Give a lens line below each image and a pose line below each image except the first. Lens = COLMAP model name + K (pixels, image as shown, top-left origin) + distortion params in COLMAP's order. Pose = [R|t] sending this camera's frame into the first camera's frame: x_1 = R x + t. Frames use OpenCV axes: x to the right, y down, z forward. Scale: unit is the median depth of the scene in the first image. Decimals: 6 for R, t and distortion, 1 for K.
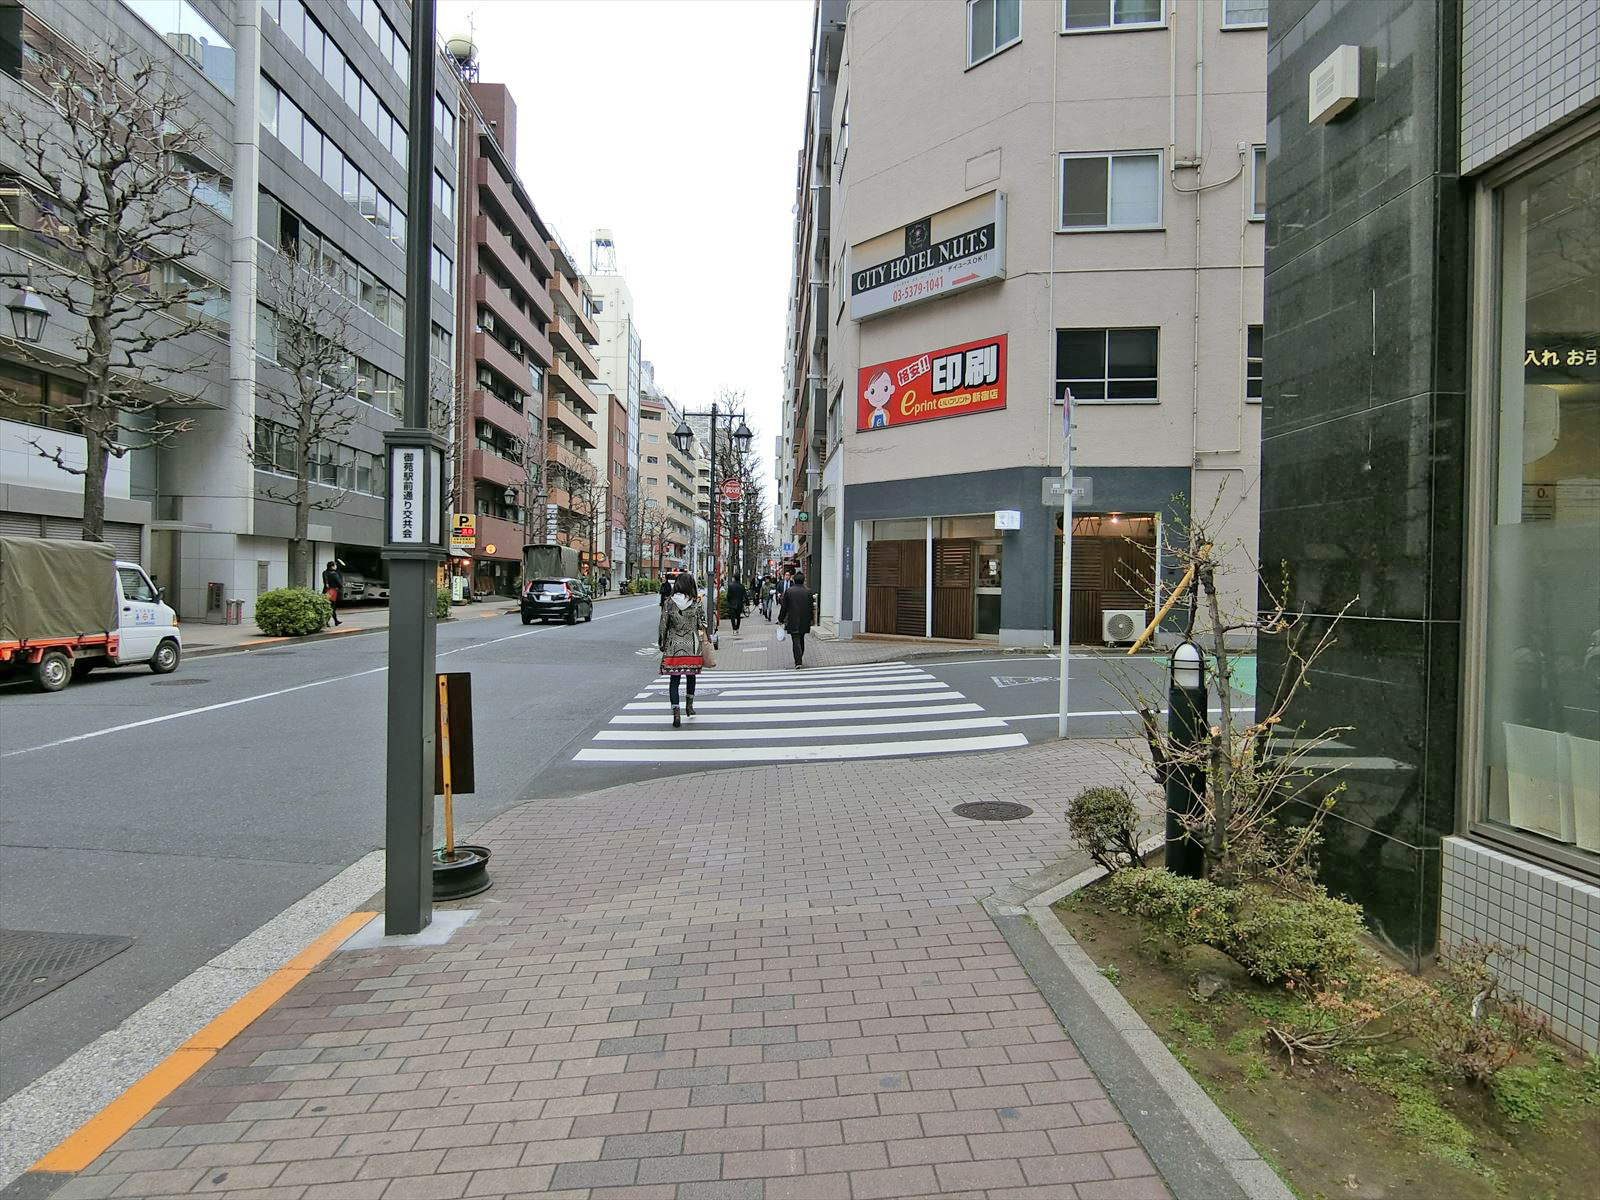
lens RADIAL K [[879.0, 0, 800.0], [0, 879.0, 600.0], [0, 0, 1]] dist [-0.015685, -0.000863]
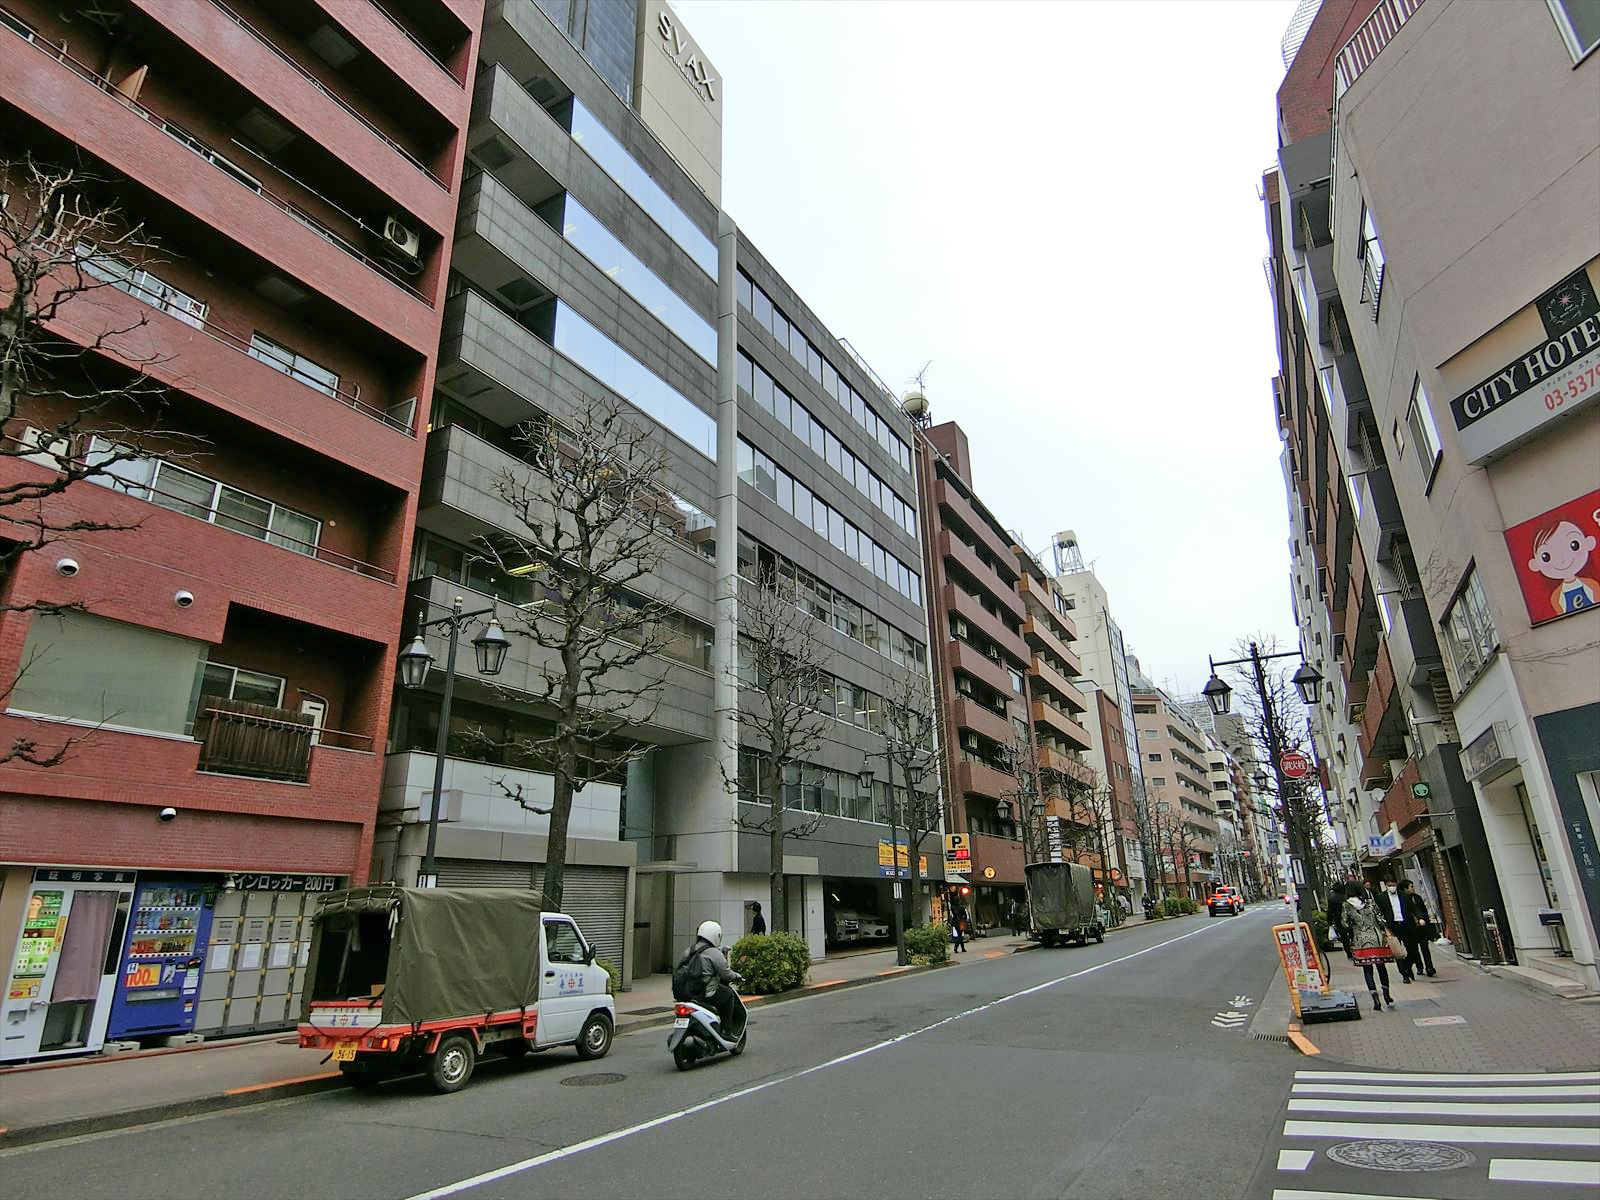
lens RADIAL K [[879.0, 0, 800.0], [0, 879.0, 600.0], [0, 0, 1]] dist [-0.015685, -0.000863]
pose [[0.851651, -0.213162, -0.478804, -0.049929], [0.032591, 0.933327, -0.357545, -0.007030], [0.523096, 0.288899, 0.801816, 0.165833]]
